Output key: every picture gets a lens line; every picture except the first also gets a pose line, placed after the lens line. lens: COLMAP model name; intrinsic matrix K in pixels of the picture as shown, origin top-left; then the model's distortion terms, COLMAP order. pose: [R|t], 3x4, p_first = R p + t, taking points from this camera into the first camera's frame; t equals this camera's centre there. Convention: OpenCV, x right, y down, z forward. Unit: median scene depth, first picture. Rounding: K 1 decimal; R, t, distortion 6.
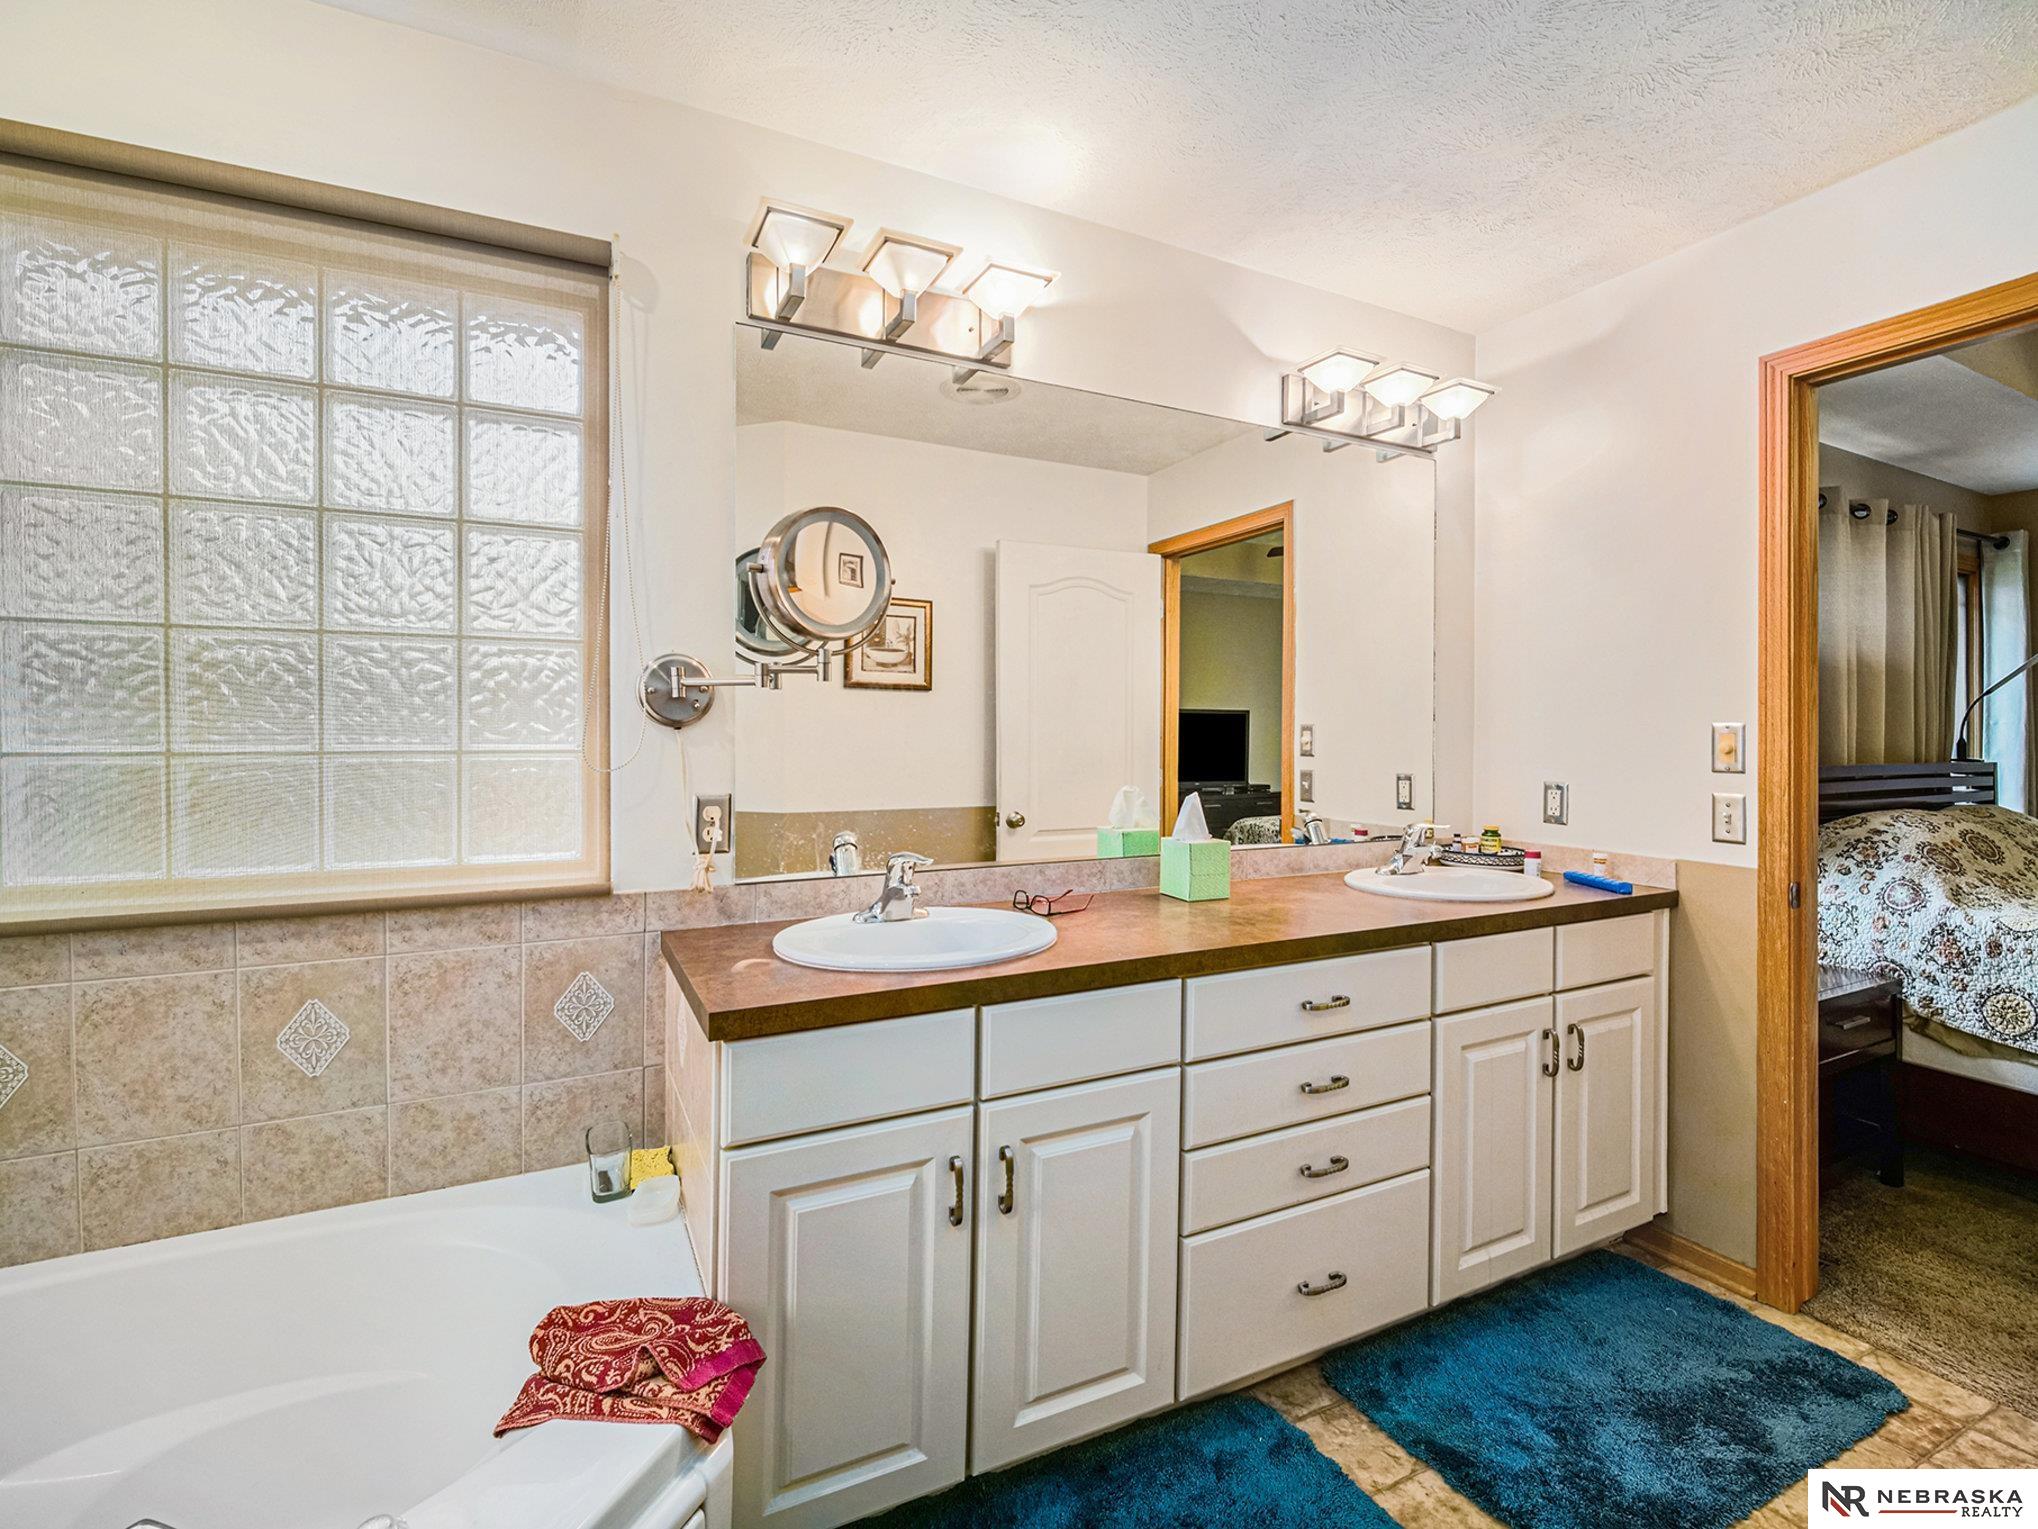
lens RADIAL K [[925.1, 0, 1003.9], [0, 925.1, 755.1], [0, 0, 1]] dist [-0.012218, 0.000089]
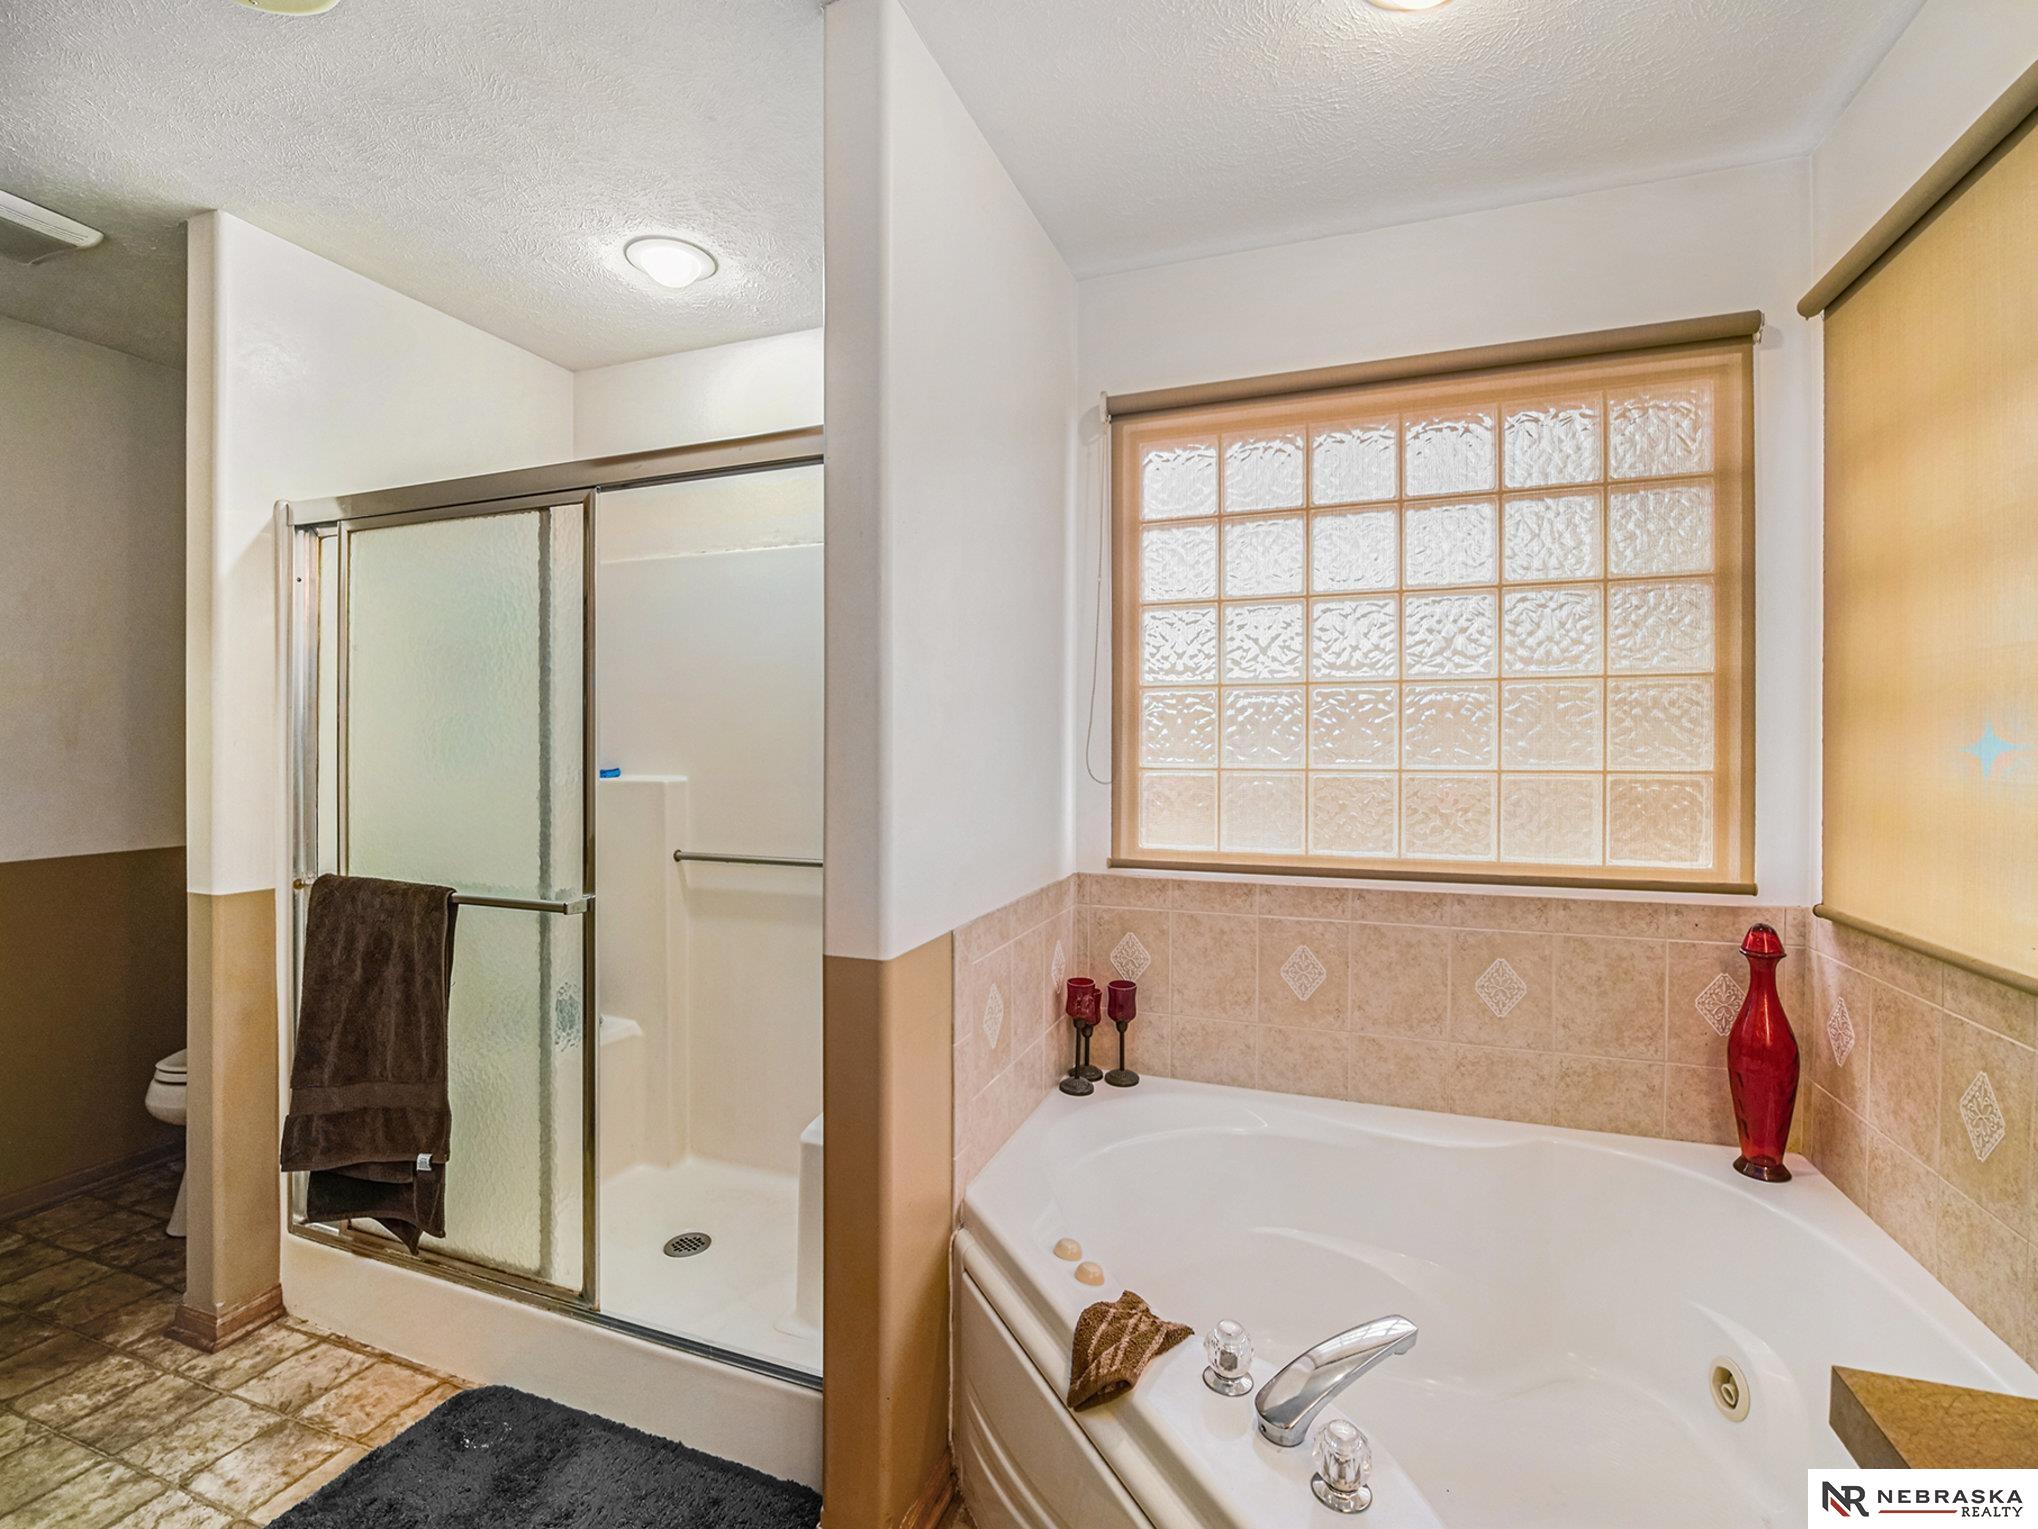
lens RADIAL K [[756.0, 0, 1019.0], [0, 756.0, 764.5], [0, 0, 1]] dist [-0.016127, -0.000097]
pose [[0.727664, 0.011600, -0.685836, -0.248316], [-0.019802, 0.999796, -0.004100, 0.002836], [0.685648, 0.016564, 0.727745, -0.124880]]
